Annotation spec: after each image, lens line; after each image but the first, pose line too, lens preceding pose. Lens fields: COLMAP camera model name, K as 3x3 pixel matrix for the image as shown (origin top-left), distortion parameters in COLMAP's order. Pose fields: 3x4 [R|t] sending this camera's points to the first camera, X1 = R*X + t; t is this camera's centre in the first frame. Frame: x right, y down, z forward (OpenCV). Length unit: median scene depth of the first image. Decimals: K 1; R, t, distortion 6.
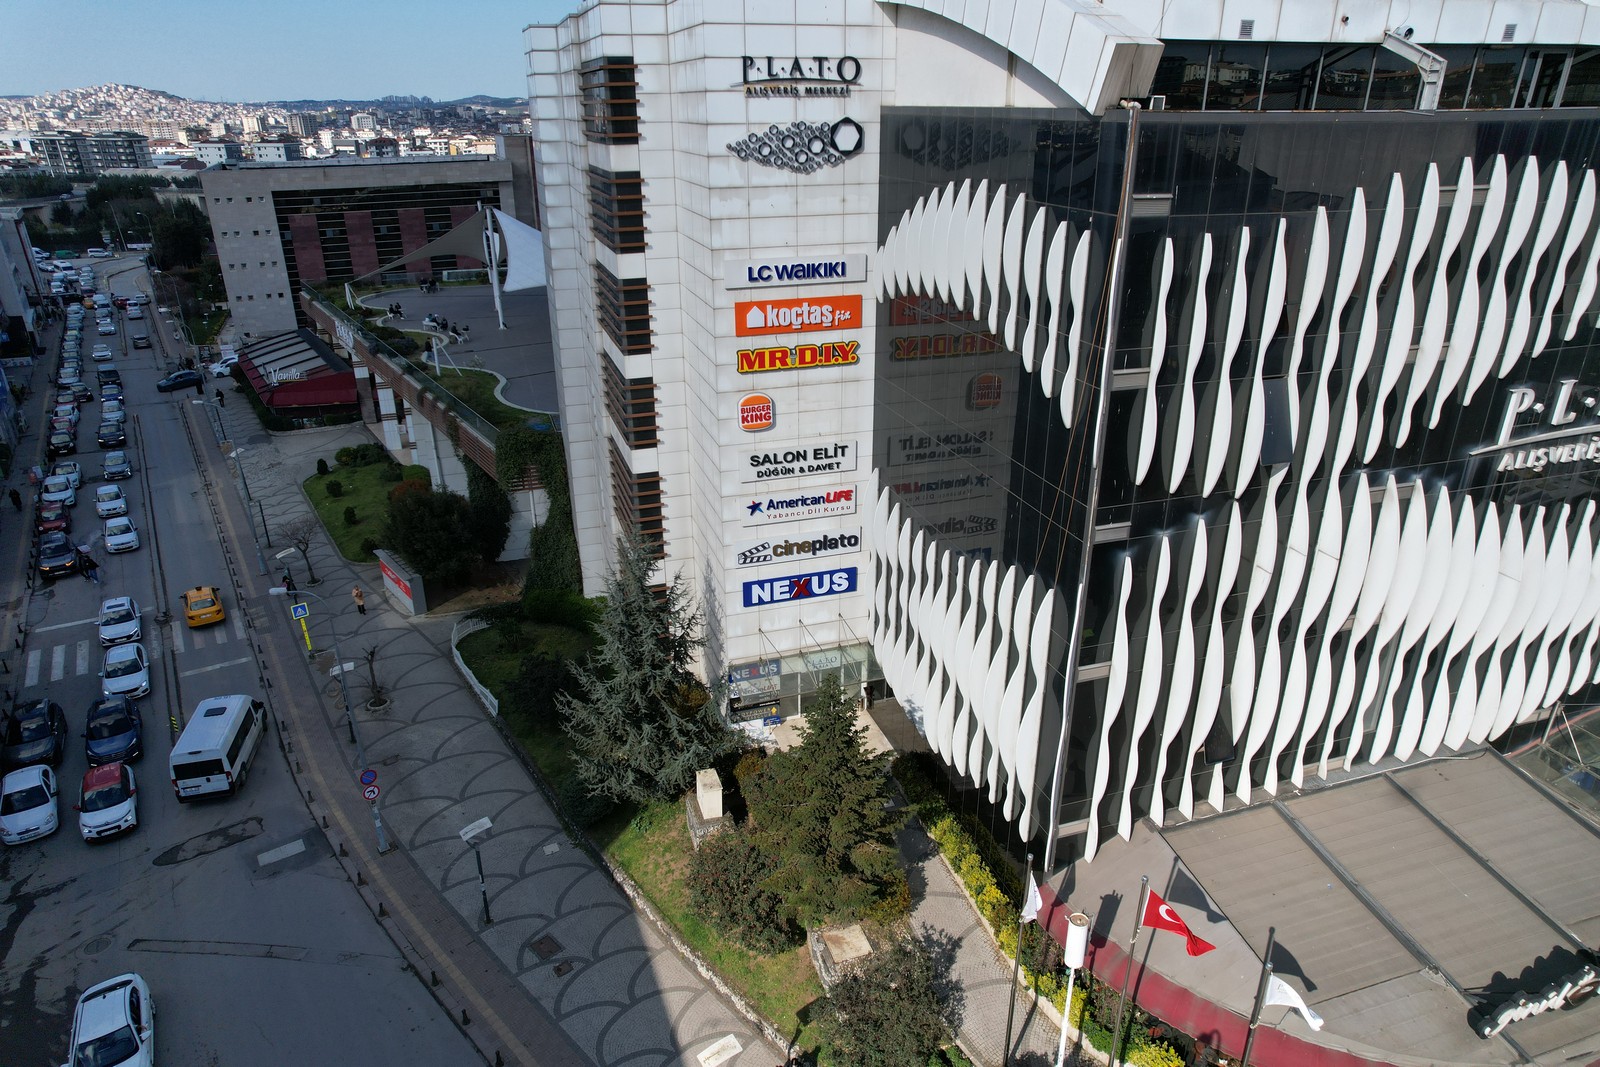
lens RADIAL K [[1022.9, 0, 803.0], [0, 1022.9, 547.3], [0, 0, 1]] dist [-0.044994, 0.019026]
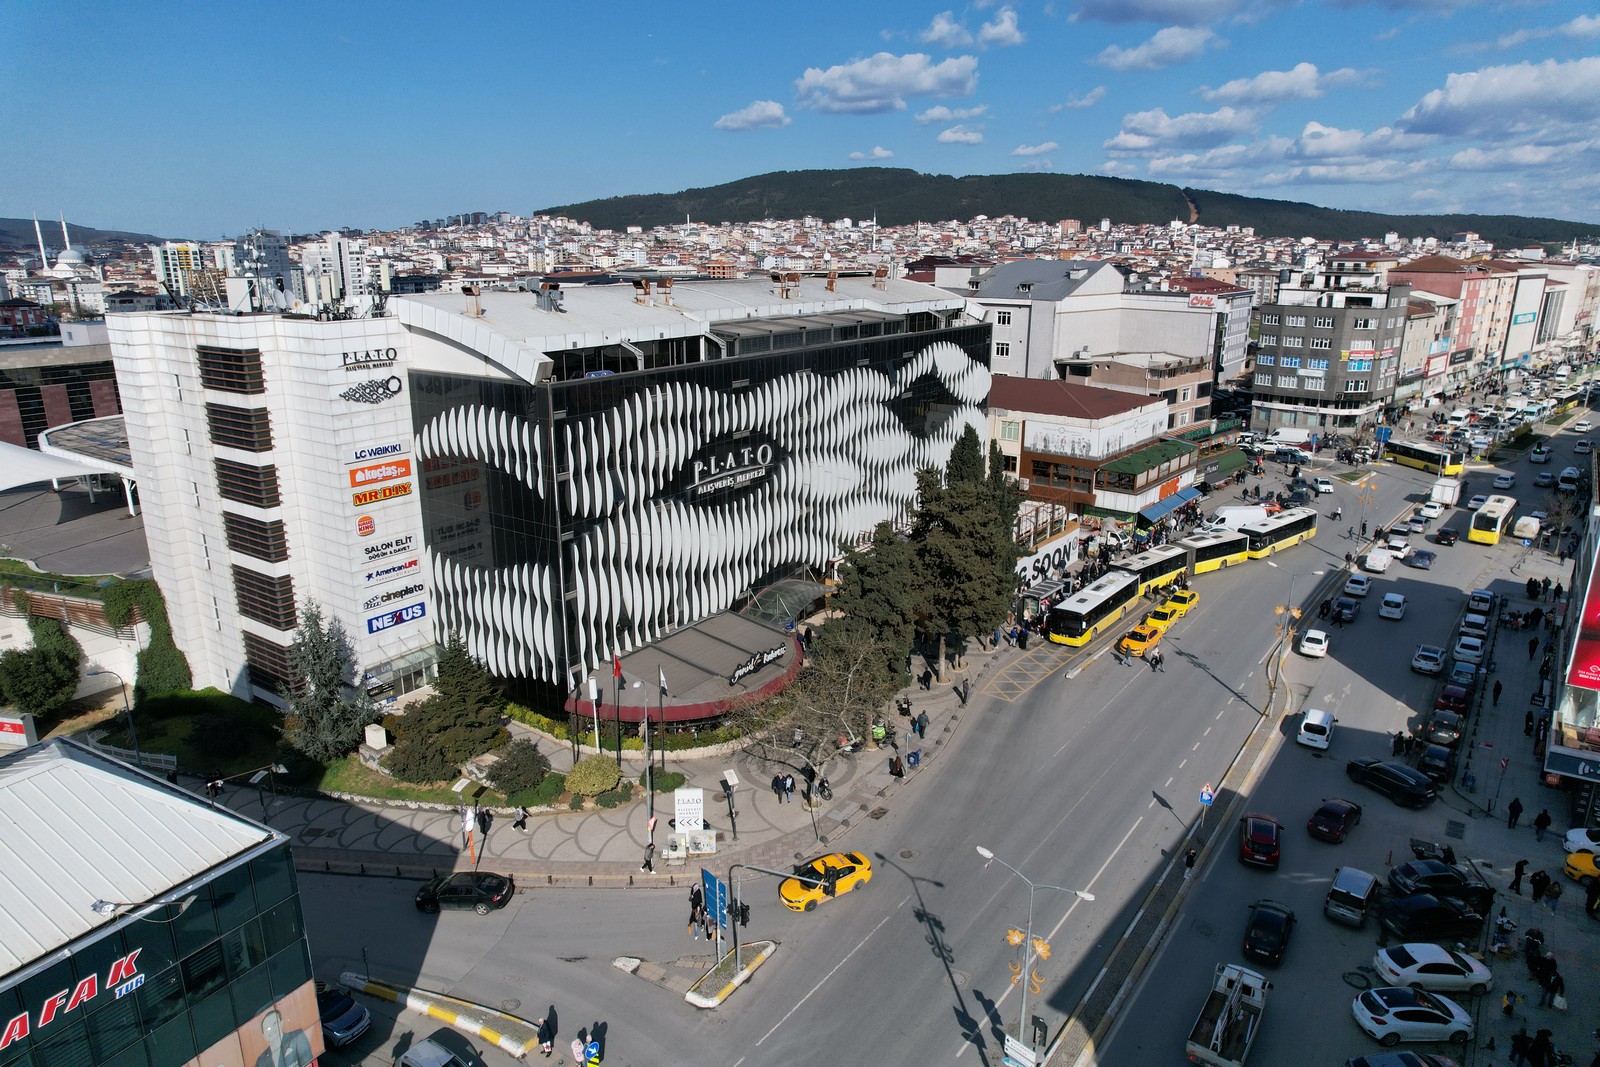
lens RADIAL K [[1022.9, 0, 804.6], [0, 1022.9, 535.4], [0, 0, 1]] dist [-0.044994, 0.019026]
pose [[0.793844, -0.159128, 0.586932, -0.567976], [0.239104, 0.969098, -0.060656, 0.219972], [-0.559142, 0.188489, 0.807361, -1.094395]]
